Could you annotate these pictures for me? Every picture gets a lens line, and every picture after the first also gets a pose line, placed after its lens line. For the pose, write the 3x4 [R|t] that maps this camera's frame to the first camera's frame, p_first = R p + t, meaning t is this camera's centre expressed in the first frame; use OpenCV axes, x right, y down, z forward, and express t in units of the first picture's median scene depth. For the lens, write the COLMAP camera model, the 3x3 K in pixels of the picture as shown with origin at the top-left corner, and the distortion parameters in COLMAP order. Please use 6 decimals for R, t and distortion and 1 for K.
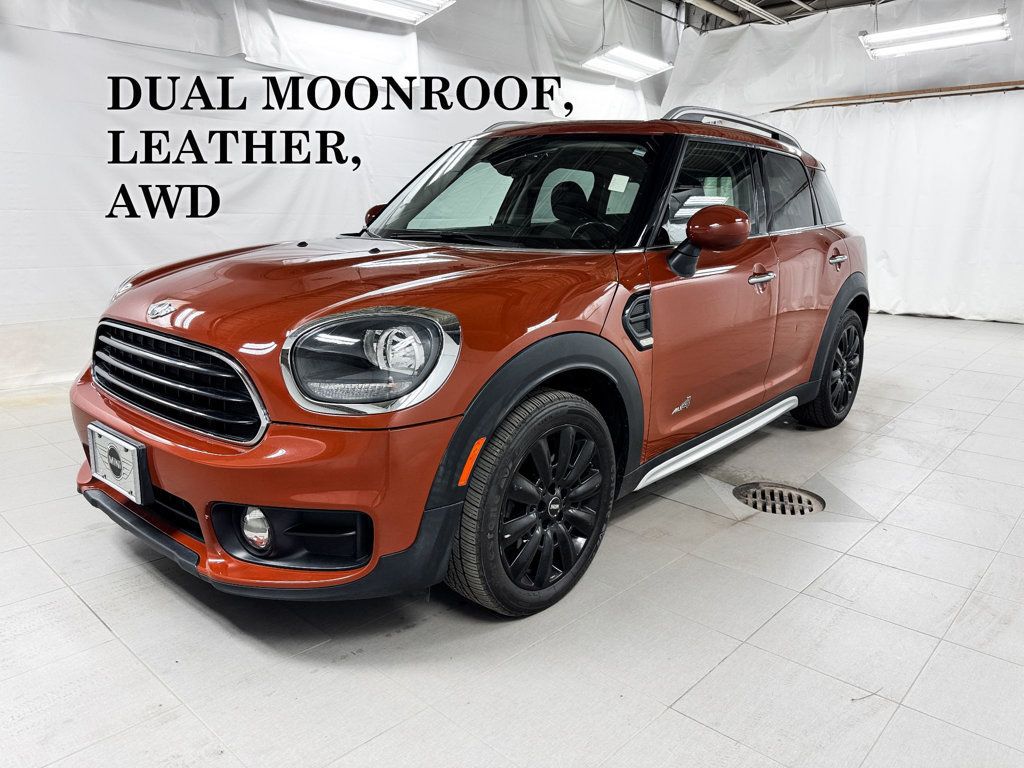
lens RADIAL K [[738.5, 0, 517.0], [0, 738.5, 359.4], [0, 0, 1]] dist [0.004491, -0.018340]
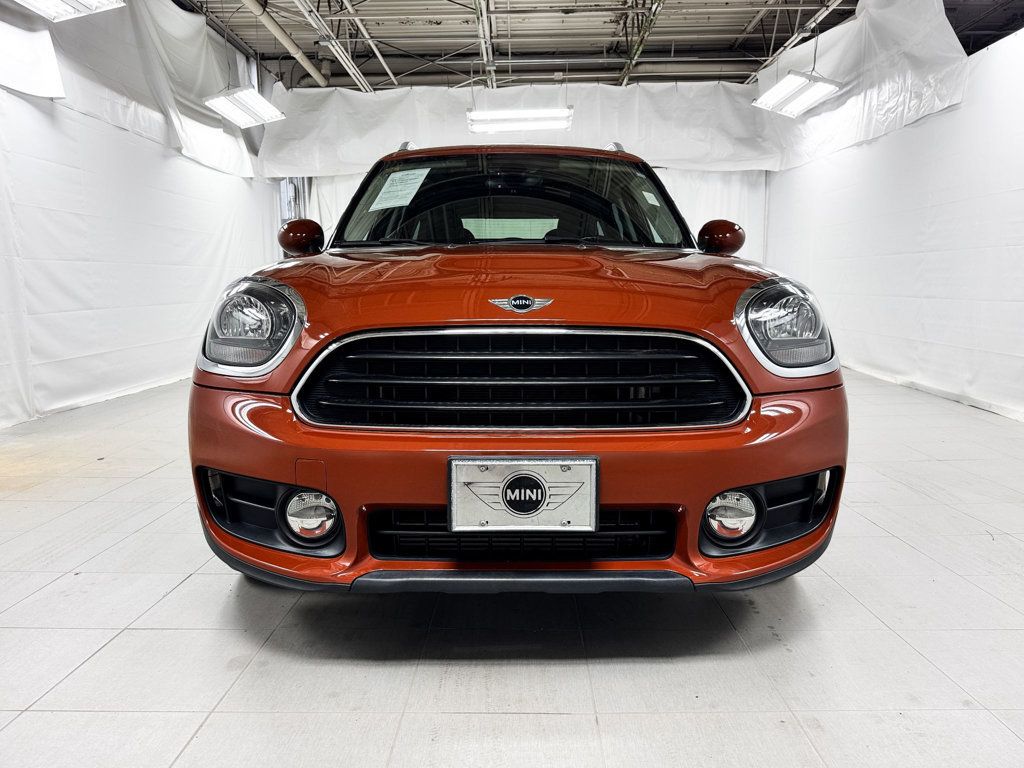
lens RADIAL K [[738.5, 0, 512.4], [0, 738.5, 375.4], [0, 0, 1]] dist [0.004491, -0.018340]
pose [[0.752785, -0.093019, 0.651661, -0.240032], [0.137958, 0.990274, -0.018013, 0.004894], [-0.643648, 0.103462, 0.758296, 0.092670]]
